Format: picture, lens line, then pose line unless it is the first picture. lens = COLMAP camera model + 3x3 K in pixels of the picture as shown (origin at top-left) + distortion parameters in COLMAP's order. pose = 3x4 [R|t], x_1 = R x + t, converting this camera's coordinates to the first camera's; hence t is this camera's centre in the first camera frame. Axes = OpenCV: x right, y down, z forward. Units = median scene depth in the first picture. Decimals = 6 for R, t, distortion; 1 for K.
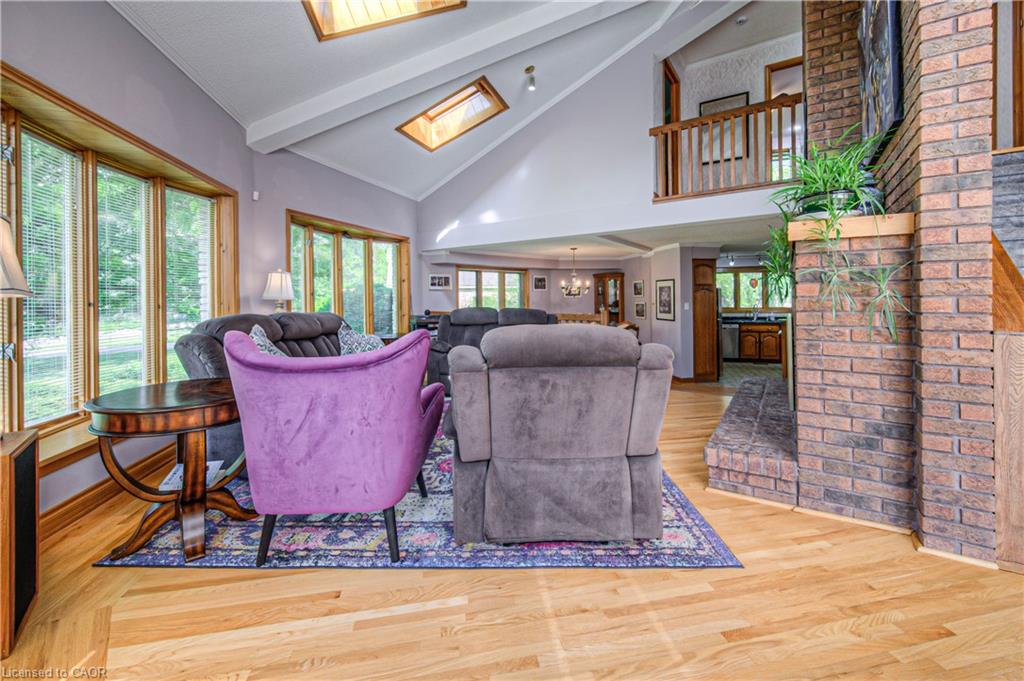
lens RADIAL K [[414.2, 0, 522.2], [0, 414.2, 297.9], [0, 0, 1]] dist [0.000677, 0.000354]
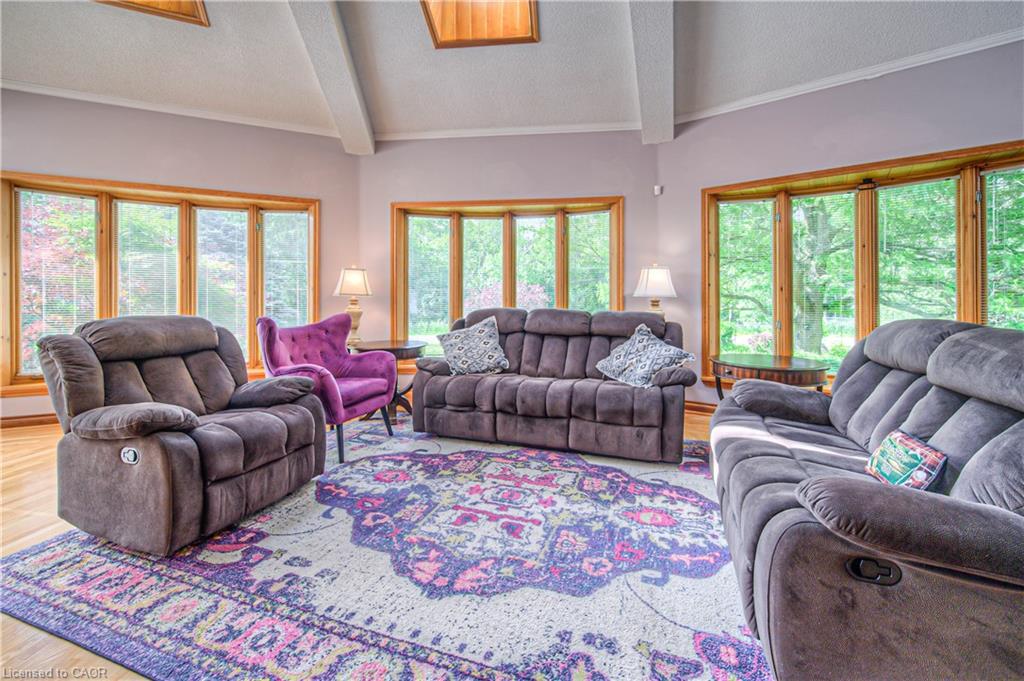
lens RADIAL K [[414.2, 0, 522.7], [0, 414.2, 305.4], [0, 0, 1]] dist [0.000677, 0.000354]
pose [[-0.306585, 0.023279, -0.951558, 0.231684], [0.005230, 0.999727, 0.022773, 0.000136], [0.951829, 0.002006, -0.306624, 0.602147]]
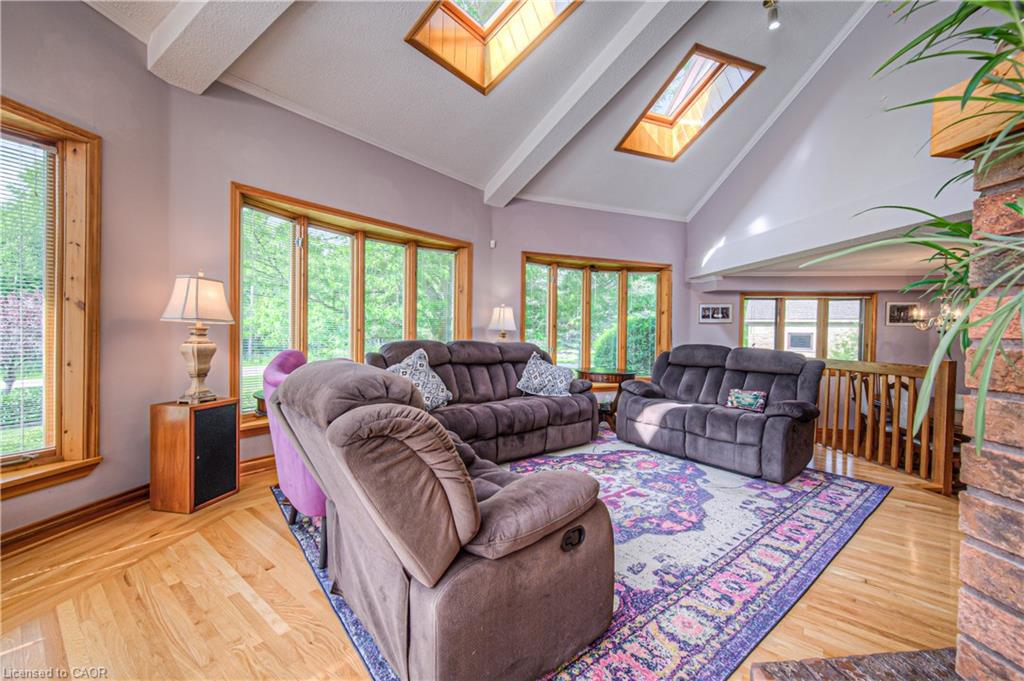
lens RADIAL K [[414.2, 0, 510.5], [0, 414.2, 339.6], [0, 0, 1]] dist [0.000677, 0.000354]
pose [[0.643586, 0.032557, -0.764681, 0.193730], [-0.019625, 0.999468, 0.026037, -0.000177], [0.765122, -0.001750, 0.643882, 0.159899]]
